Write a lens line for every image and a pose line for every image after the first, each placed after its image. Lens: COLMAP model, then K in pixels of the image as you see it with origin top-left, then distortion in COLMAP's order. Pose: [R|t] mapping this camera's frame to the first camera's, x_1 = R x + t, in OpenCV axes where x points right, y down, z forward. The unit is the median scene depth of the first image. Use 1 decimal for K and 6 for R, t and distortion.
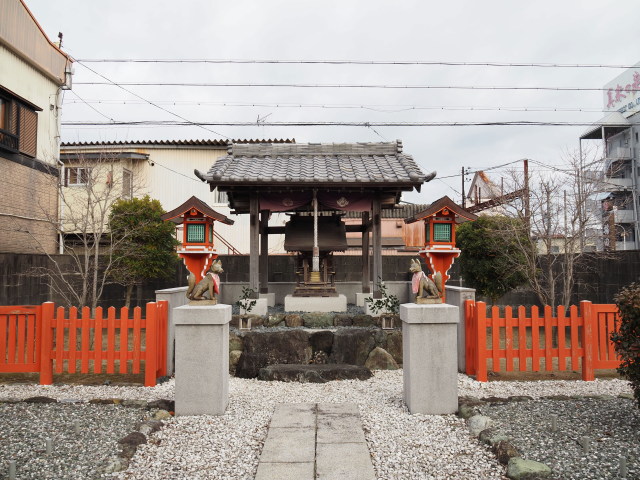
lens RADIAL K [[549.1, 0, 320.0], [0, 549.1, 240.0], [0, 0, 1]] dist [-0.002262, 0.001387]
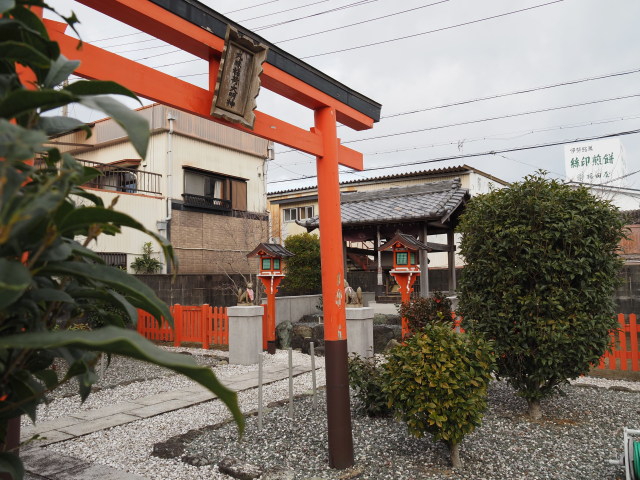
lens RADIAL K [[549.1, 0, 320.0], [0, 549.1, 240.0], [0, 0, 1]] dist [-0.002262, 0.001387]
pose [[0.848400, -0.050781, -0.526914, 0.483820], [0.042625, 0.998709, -0.027619, -0.019376], [0.527636, 0.000973, 0.849470, -0.203849]]
